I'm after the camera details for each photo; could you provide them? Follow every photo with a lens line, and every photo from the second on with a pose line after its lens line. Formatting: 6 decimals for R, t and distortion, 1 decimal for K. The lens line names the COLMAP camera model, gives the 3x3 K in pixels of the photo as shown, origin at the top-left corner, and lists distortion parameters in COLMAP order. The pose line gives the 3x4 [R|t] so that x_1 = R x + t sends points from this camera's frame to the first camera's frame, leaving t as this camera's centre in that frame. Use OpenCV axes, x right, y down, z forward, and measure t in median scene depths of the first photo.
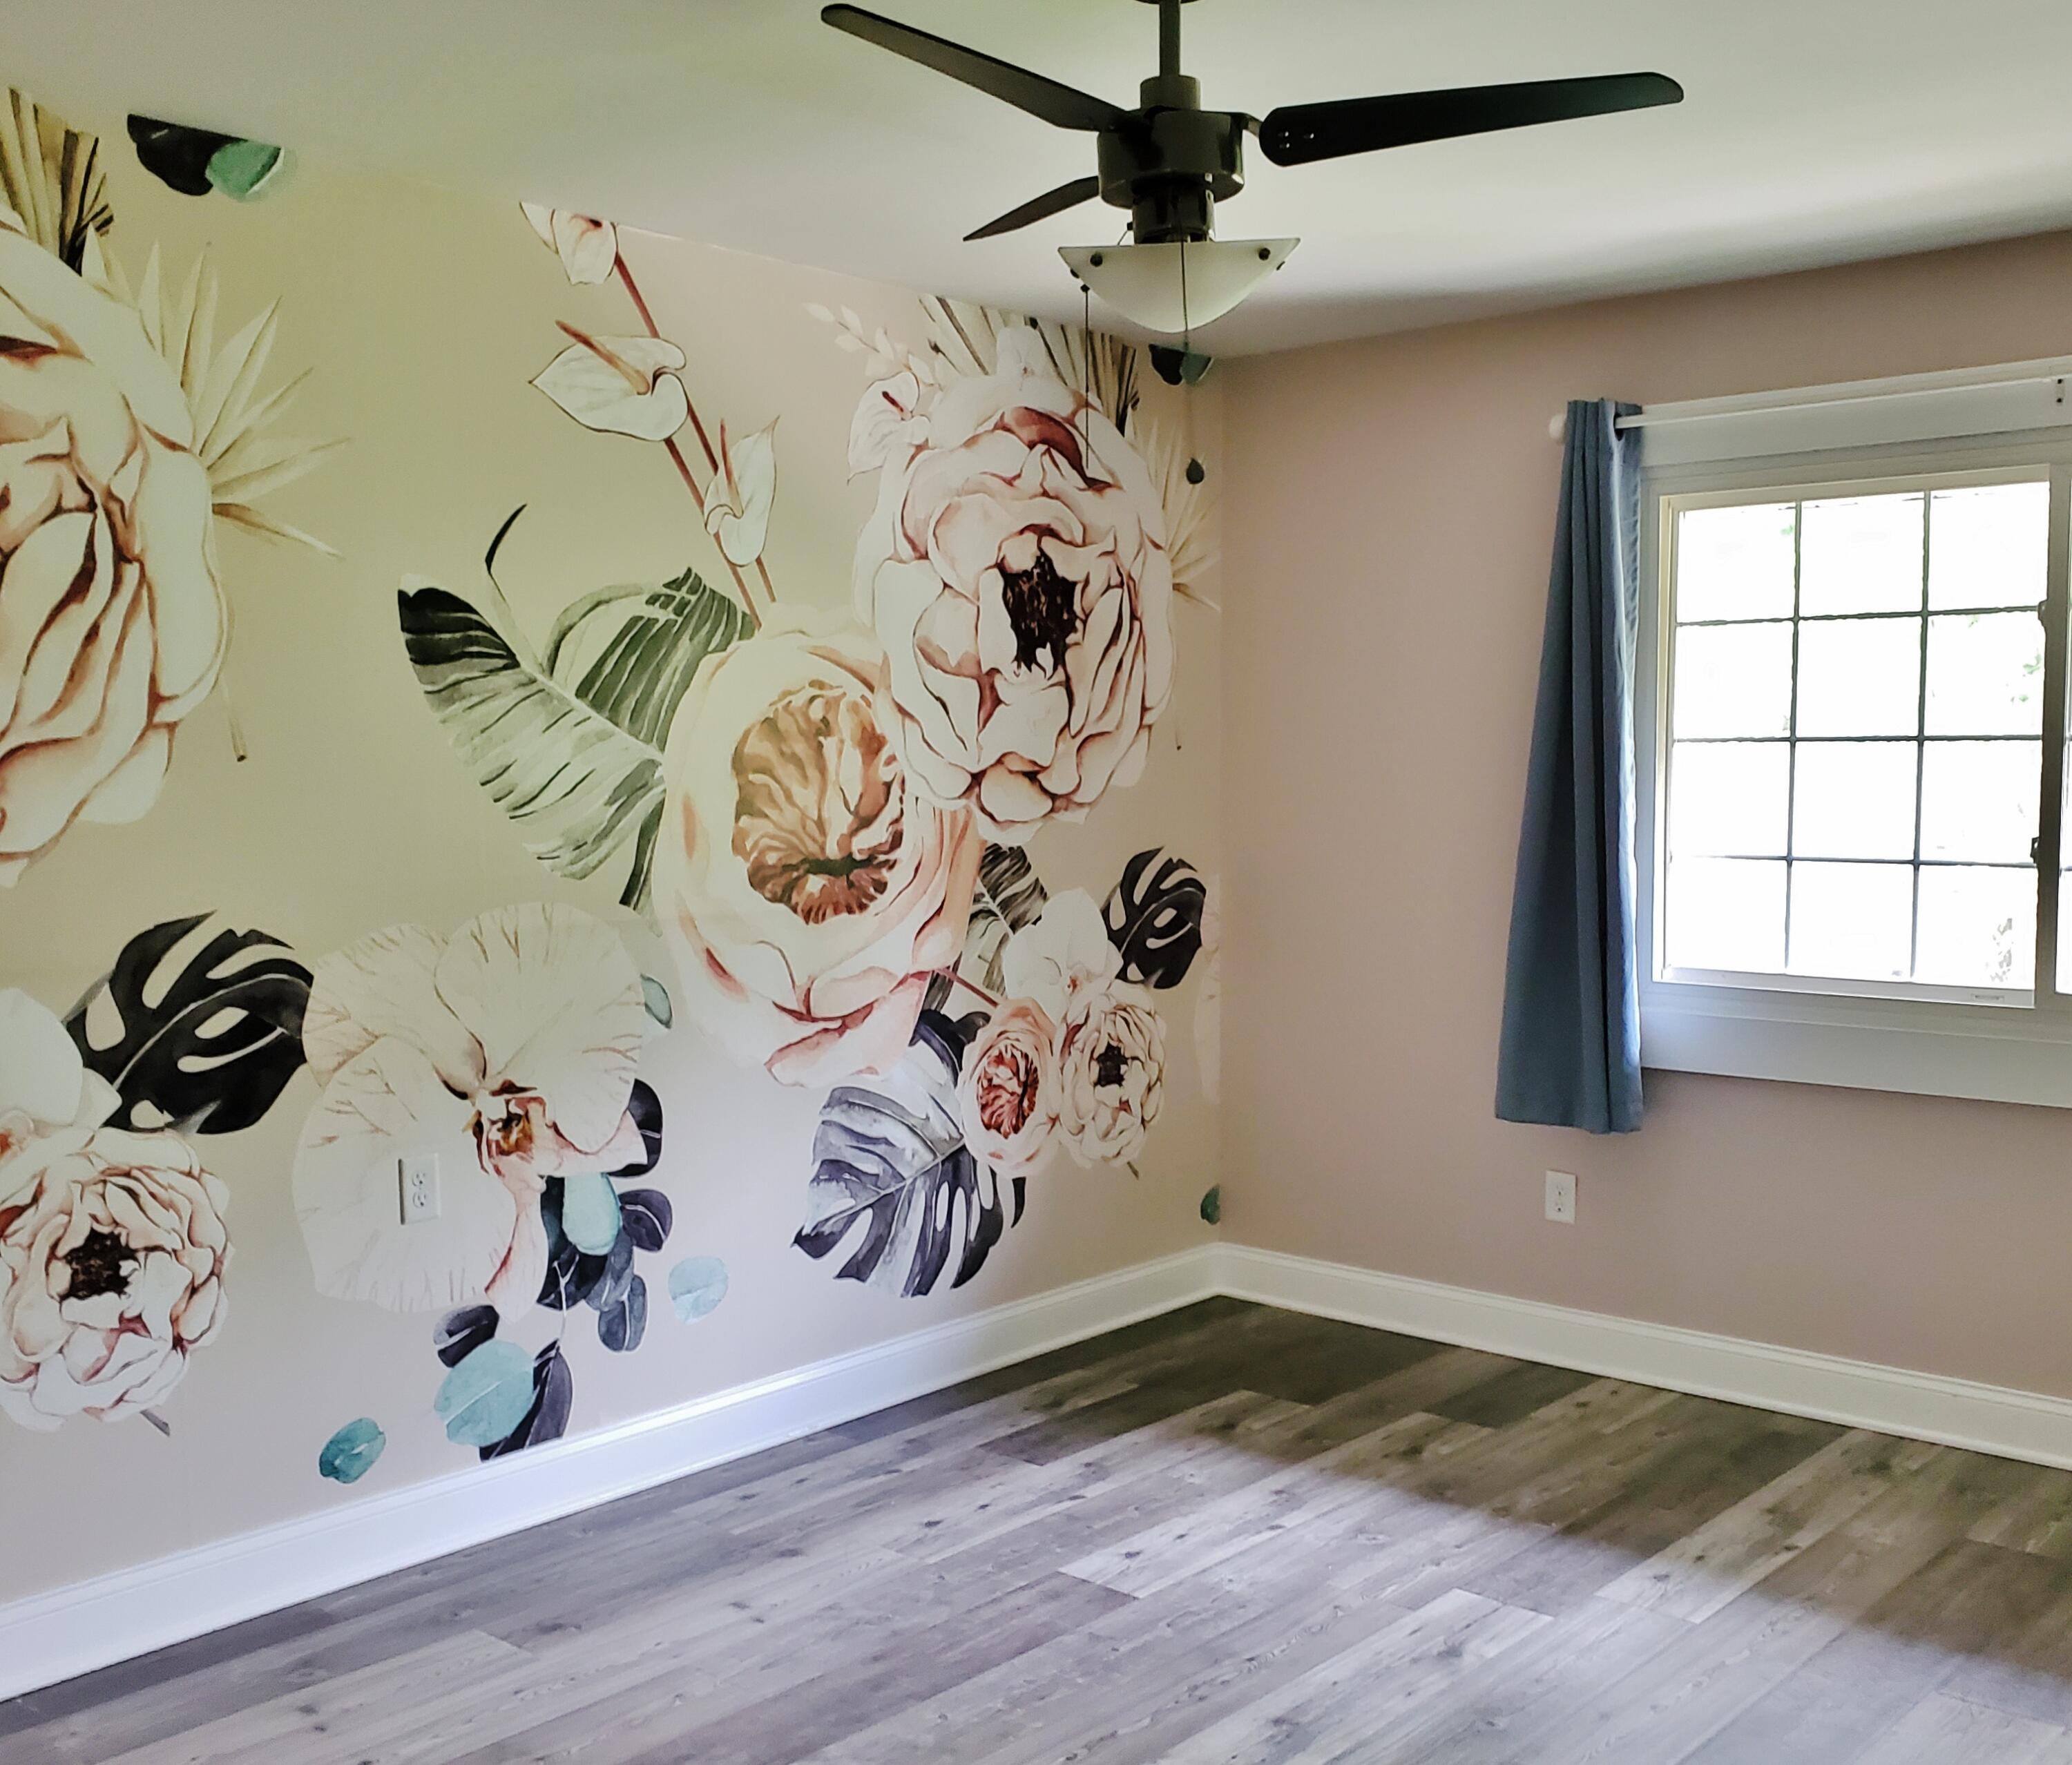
lens RADIAL K [[2151.9, 0, 1036.0], [0, 2151.9, 882.5], [0, 0, 1]] dist [0.008760, -0.004568]
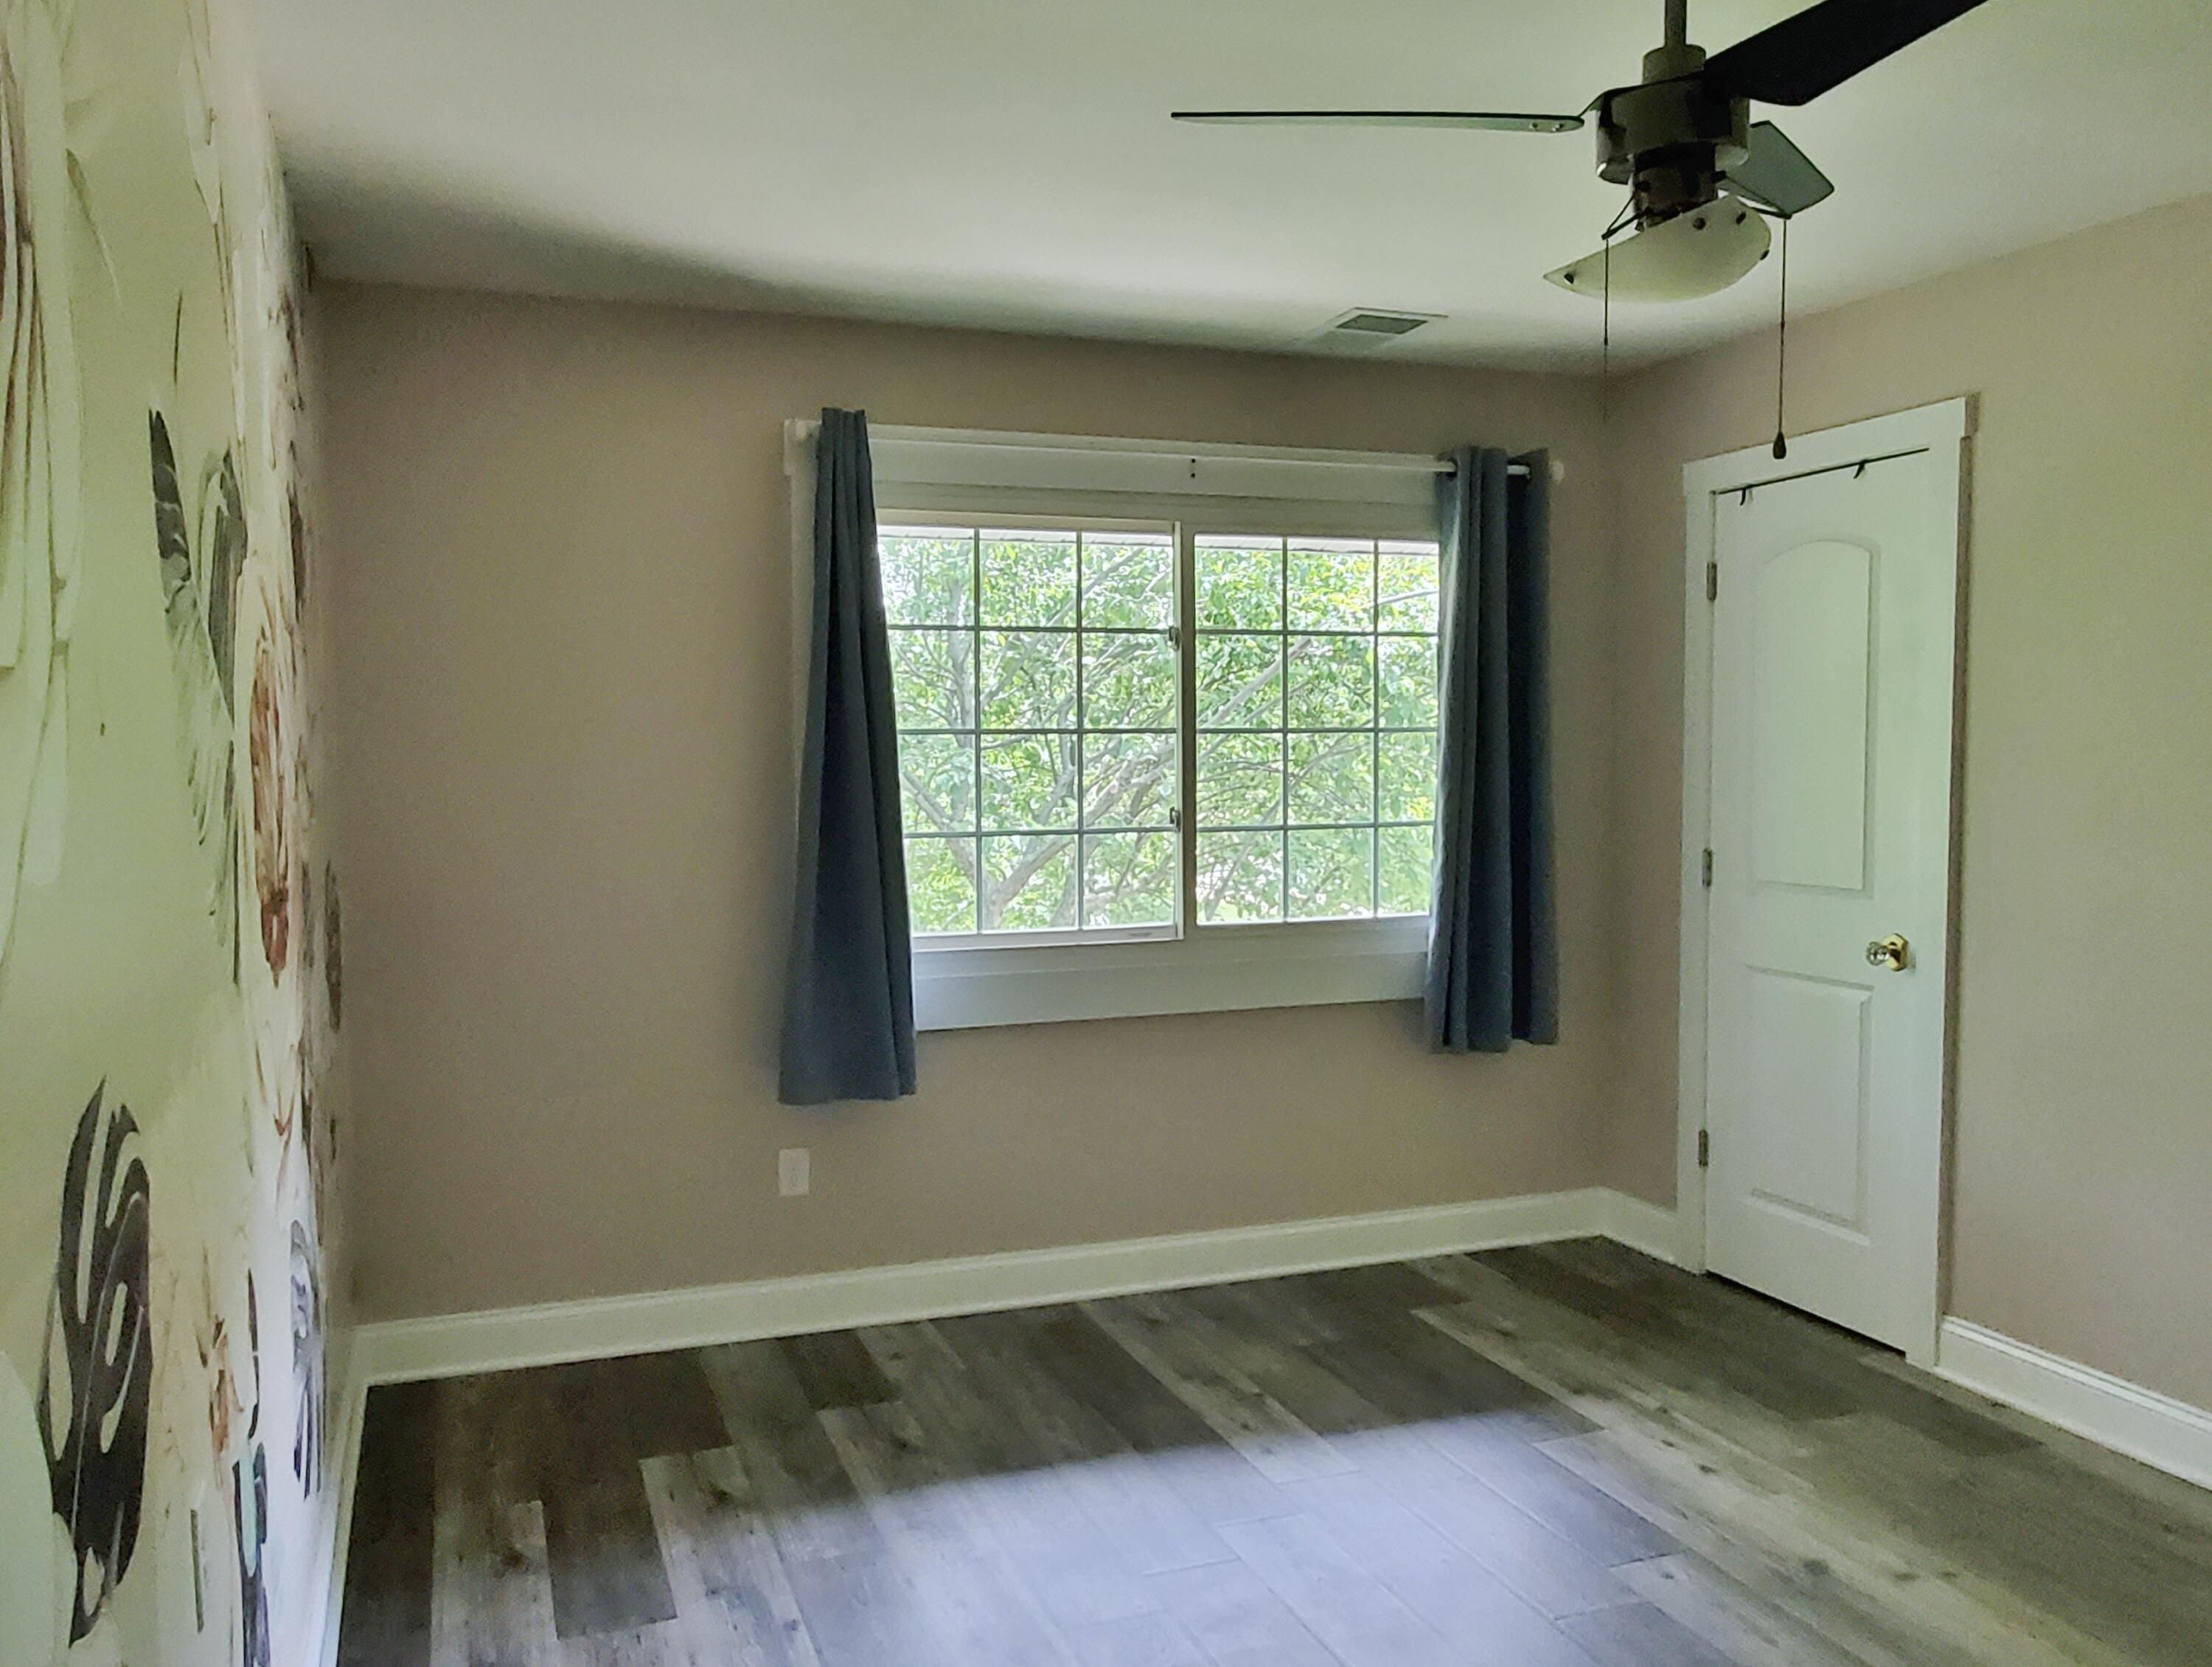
lens RADIAL K [[1787.8, 0, 1106.0], [0, 1787.8, 833.5], [0, 0, 1]] dist [0.059030, 0.003162]
pose [[0.483235, -0.045214, 0.874322, -0.482093], [0.057091, 0.998167, 0.020065, -0.028055], [-0.873627, 0.040220, 0.484931, 0.490631]]
